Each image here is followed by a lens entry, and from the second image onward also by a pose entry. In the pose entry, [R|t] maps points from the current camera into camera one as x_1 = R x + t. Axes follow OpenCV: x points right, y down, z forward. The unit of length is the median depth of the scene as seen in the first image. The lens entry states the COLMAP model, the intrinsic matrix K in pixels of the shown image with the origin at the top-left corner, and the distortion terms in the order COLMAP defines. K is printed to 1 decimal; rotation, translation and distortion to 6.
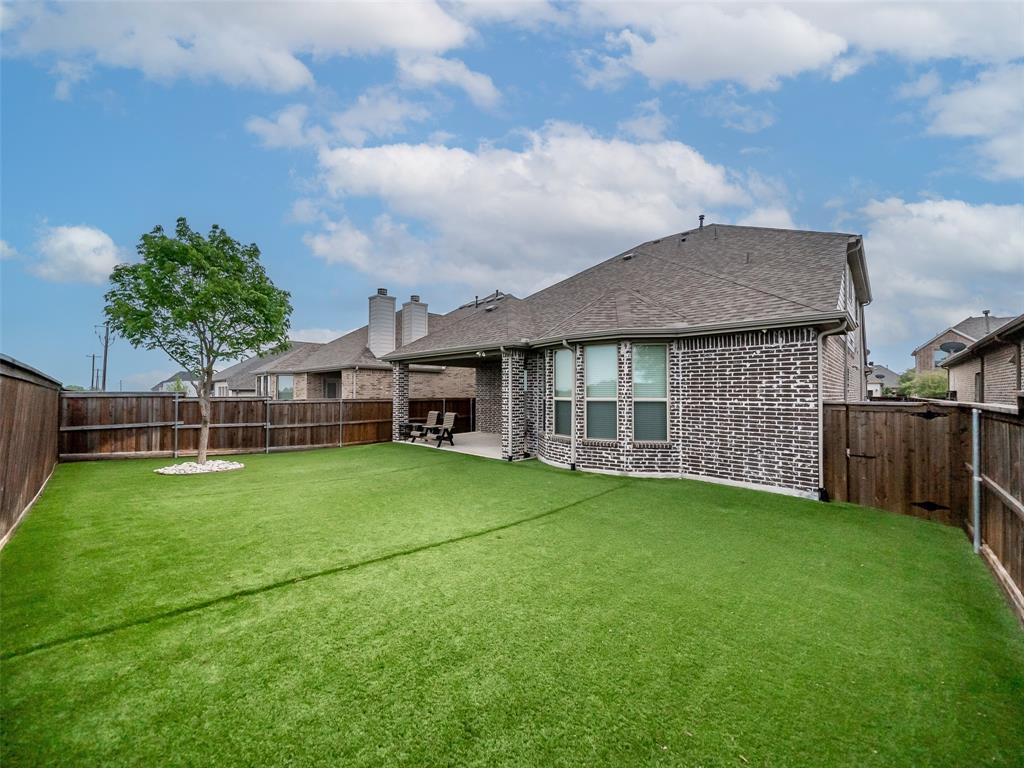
lens RADIAL K [[396.5, 0, 513.4], [0, 396.5, 386.4], [0, 0, 1]] dist [-0.001119, -0.000003]
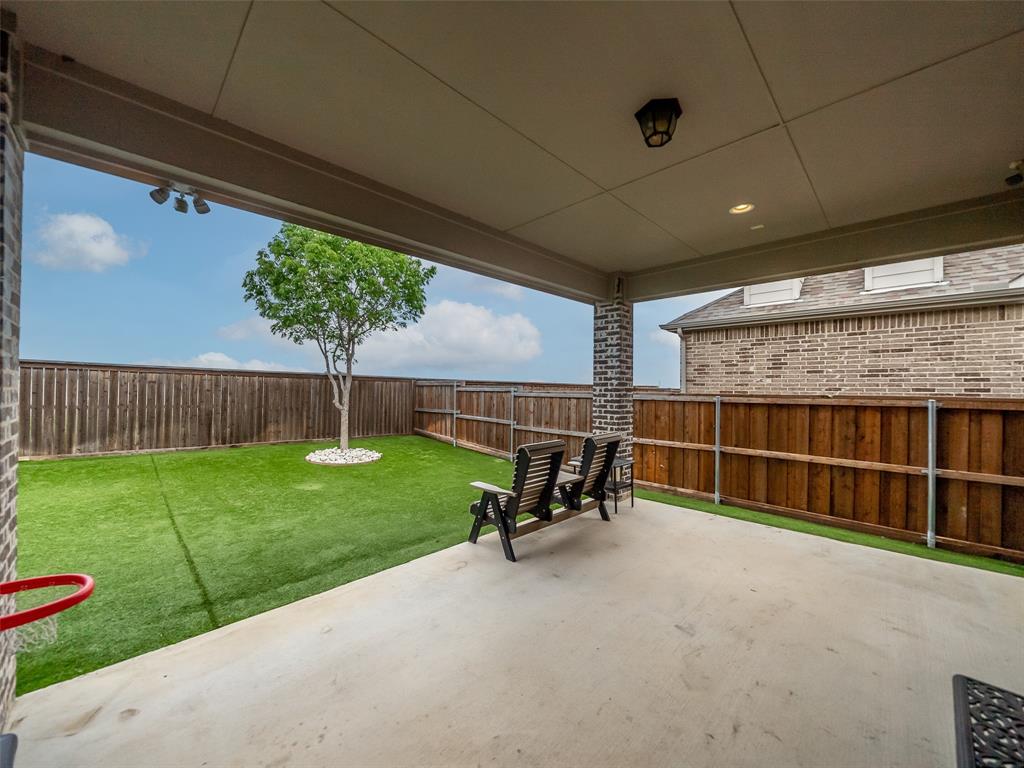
lens RADIAL K [[396.5, 0, 513.1], [0, 396.5, 382.9], [0, 0, 1]] dist [-0.001119, -0.000003]
pose [[-0.029527, -0.006269, -0.999544, 0.136481], [0.012990, 0.999893, -0.006655, 0.023833], [0.999480, -0.013180, -0.029442, 1.024371]]
